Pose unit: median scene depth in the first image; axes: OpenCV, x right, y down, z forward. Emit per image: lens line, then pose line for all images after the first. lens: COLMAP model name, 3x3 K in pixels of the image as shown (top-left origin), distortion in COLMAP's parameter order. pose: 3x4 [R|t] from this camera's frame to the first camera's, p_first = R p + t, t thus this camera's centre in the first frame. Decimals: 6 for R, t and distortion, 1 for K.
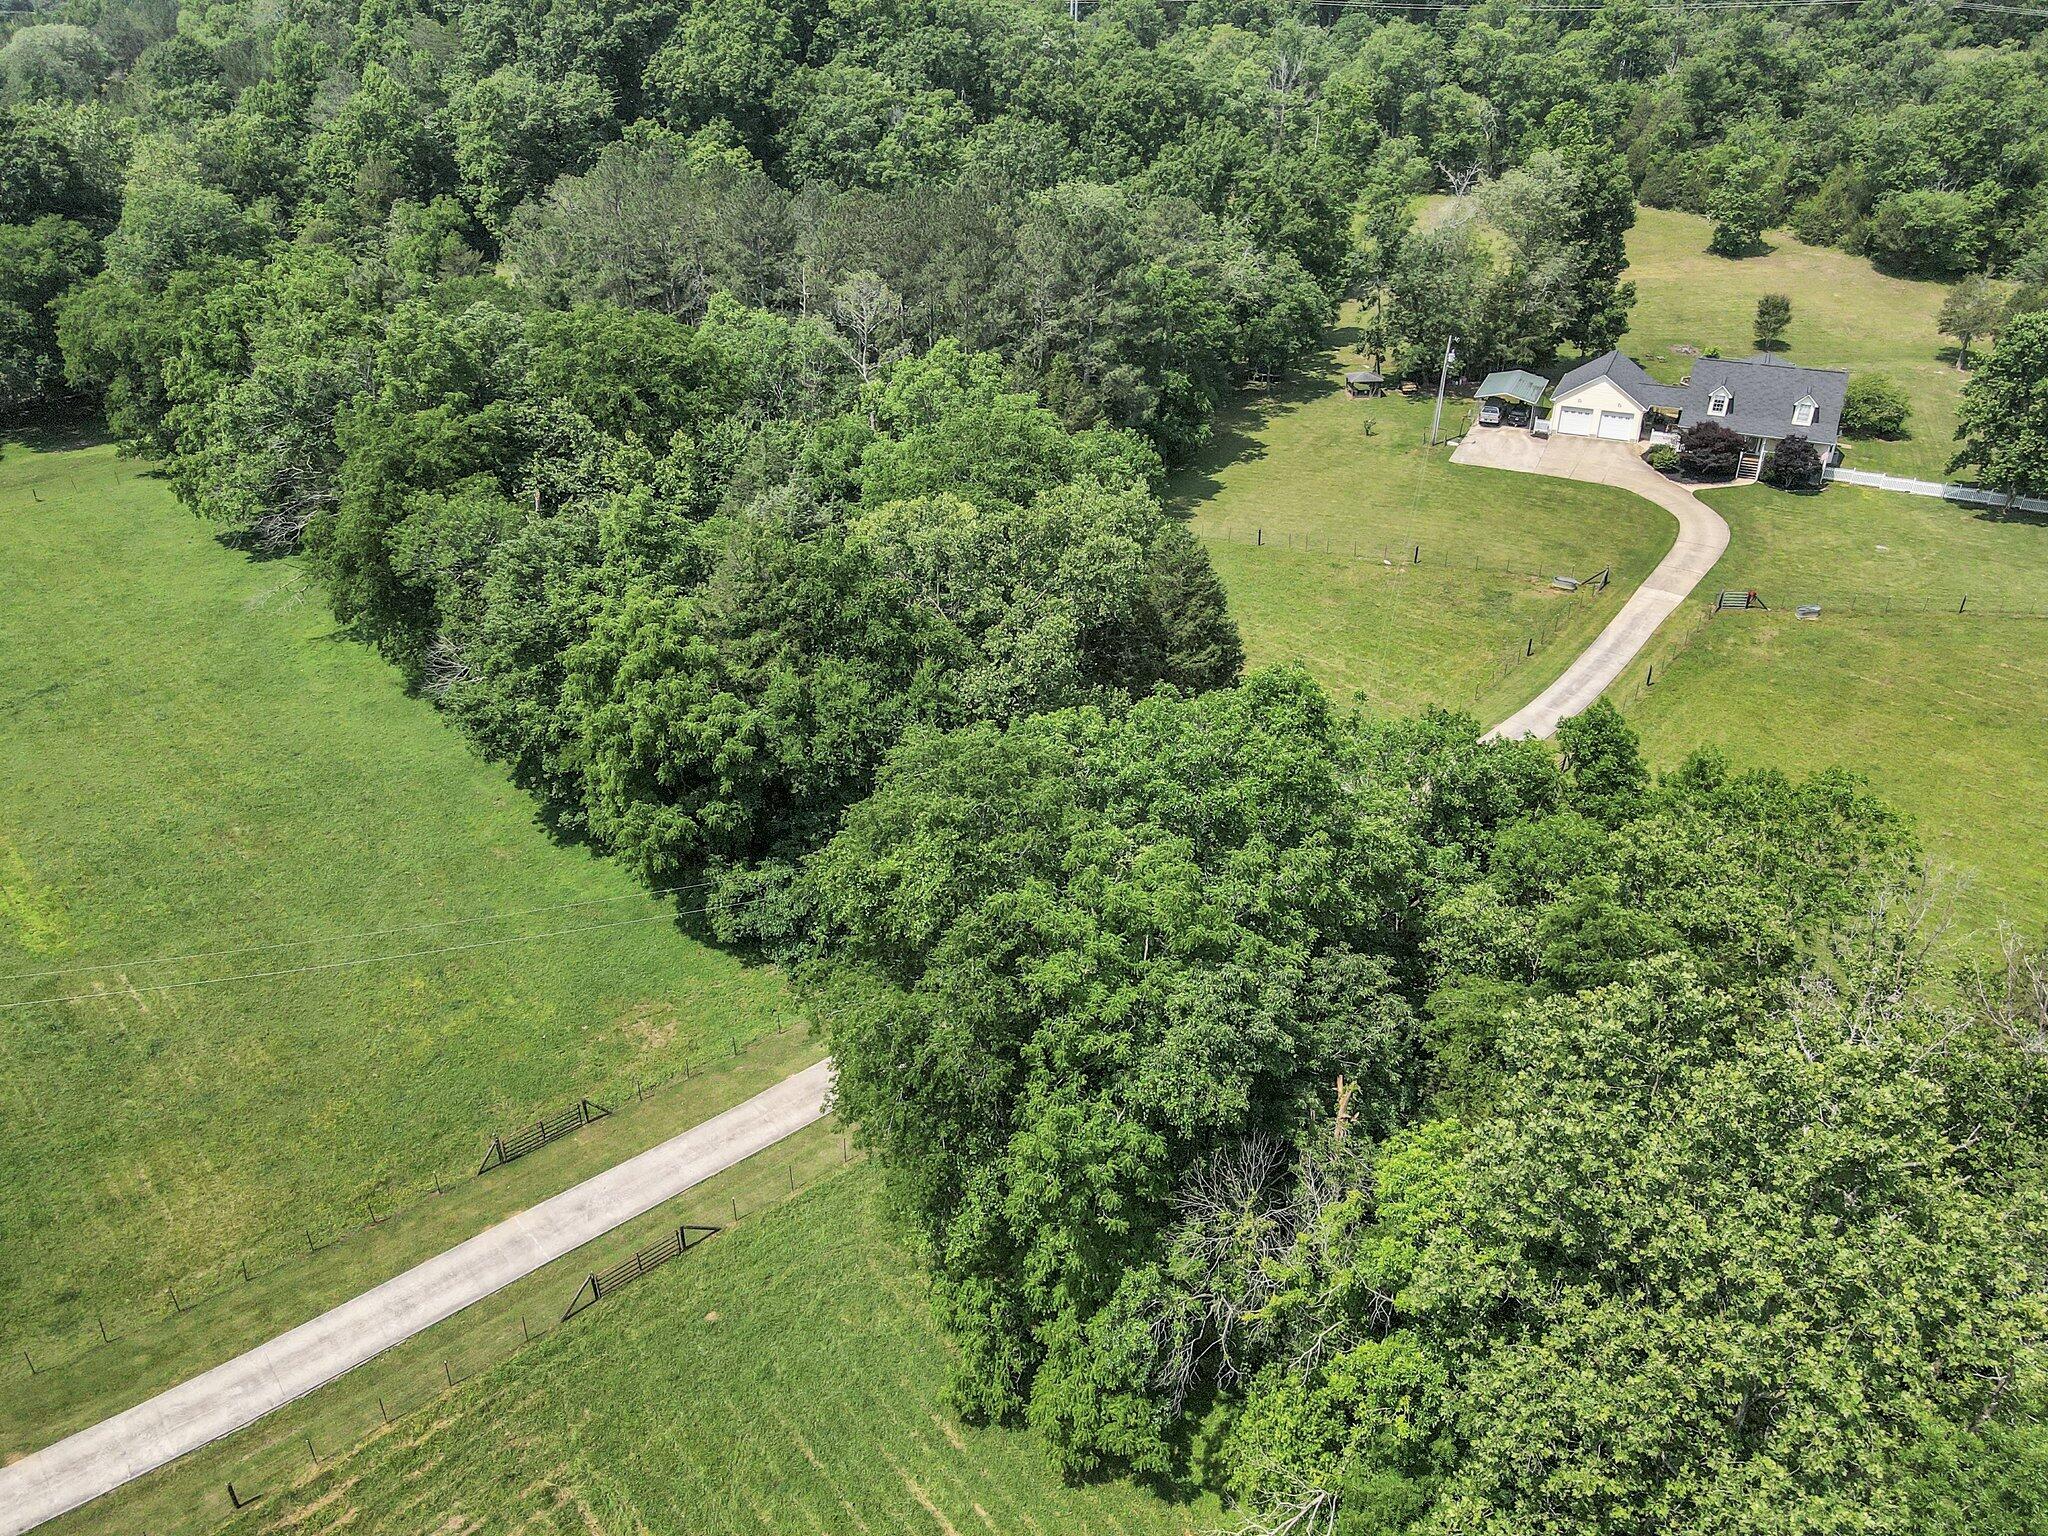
lens RADIAL K [[1512.4, 0, 1015.8], [0, 1512.4, 745.3], [0, 0, 1]] dist [0.003575, 0.010947]
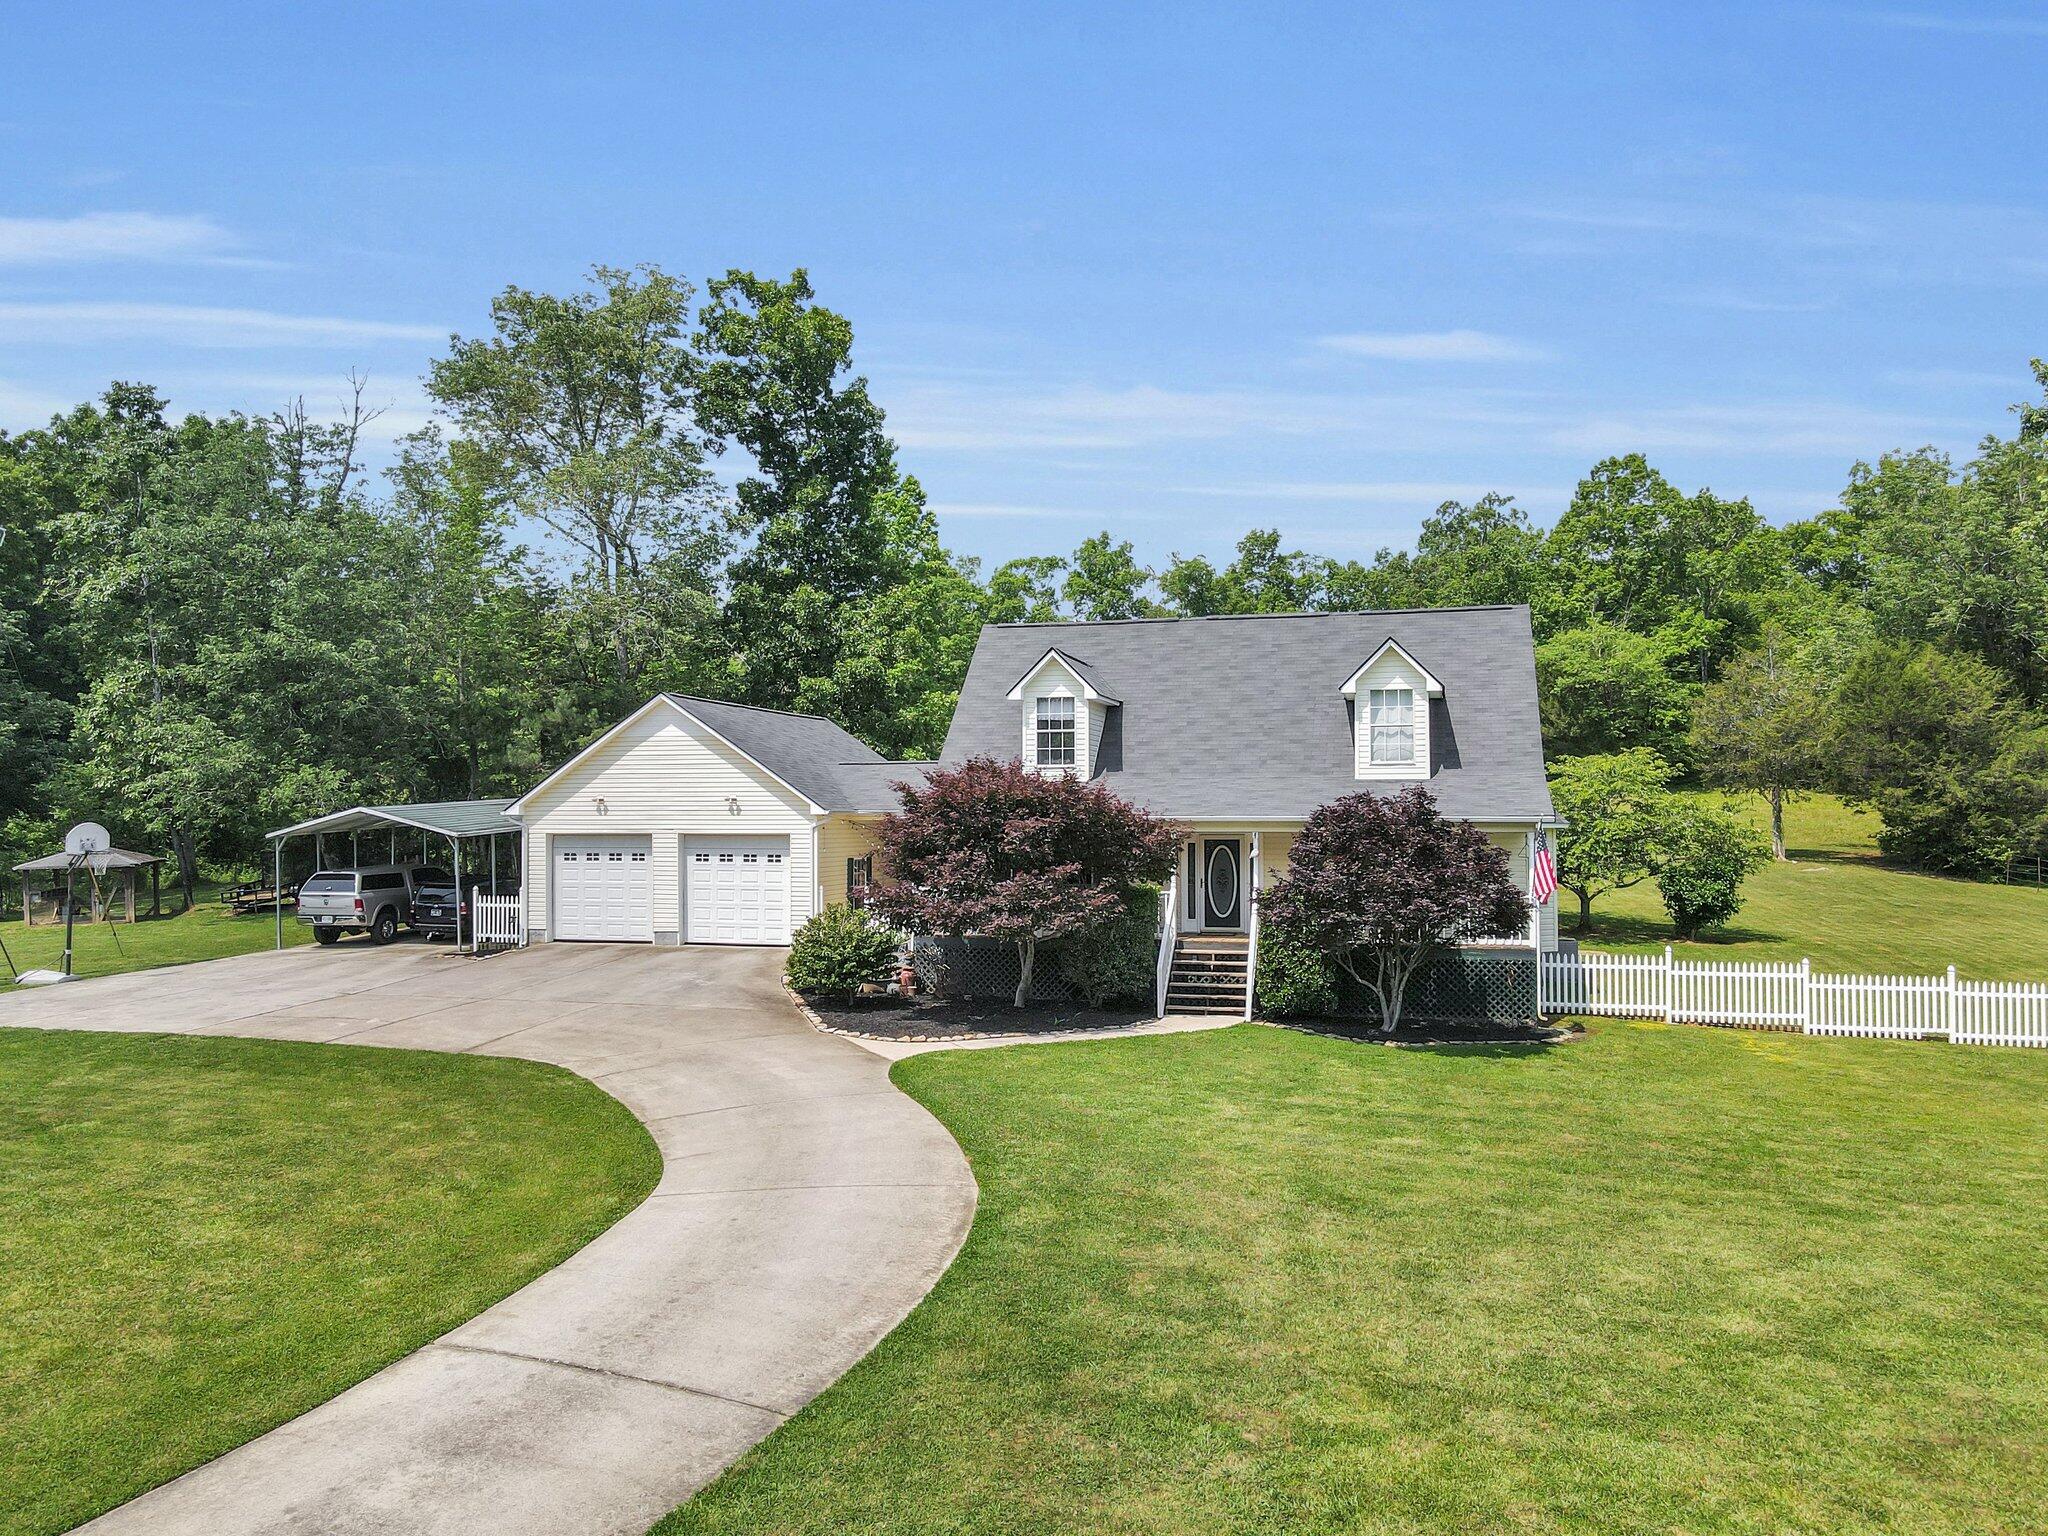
lens RADIAL K [[1512.4, 0, 978.9], [0, 1512.4, 751.1], [0, 0, 1]] dist [0.003575, 0.010947]
pose [[0.987597, 0.001424, 0.157005, 0.393779], [0.079954, 0.856037, -0.510693, -0.096612], [-0.135129, 0.516912, 0.845306, 0.761085]]
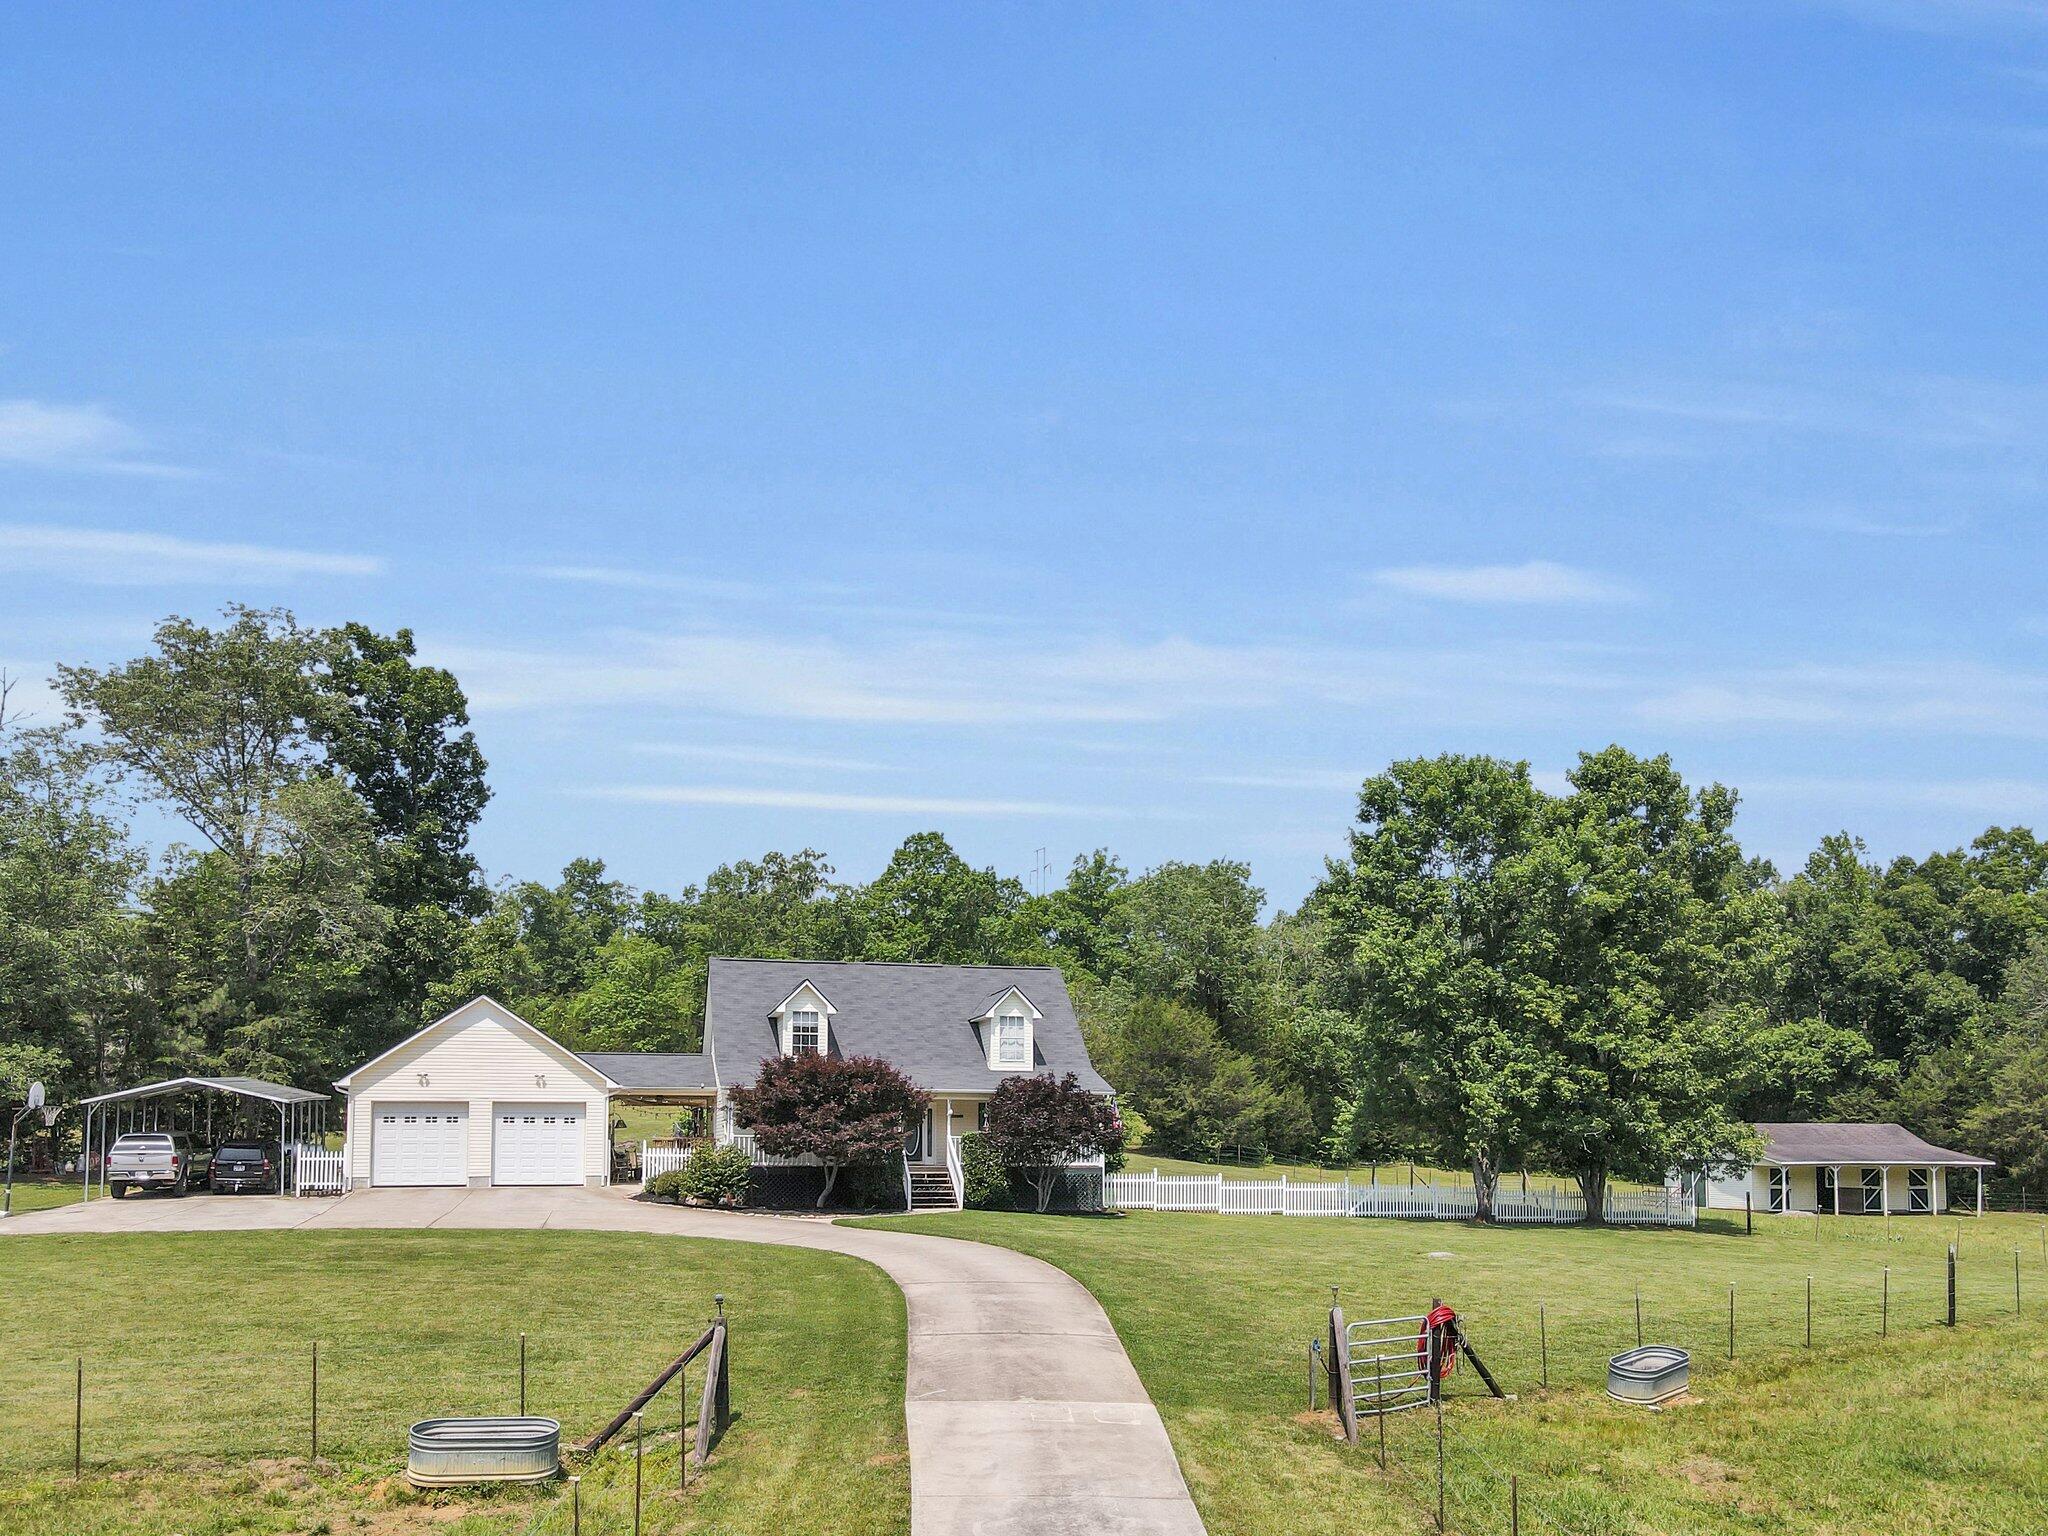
lens RADIAL K [[1579.9, 0, 968.2], [0, 1579.9, 1013.1], [0, 0, 1]] dist [0.002516, 0.003507]
pose [[0.783390, 0.050326, 0.619490, 0.247913], [0.298364, 0.843912, -0.445861, -0.047726], [-0.545233, 0.534117, 0.646096, 0.696191]]
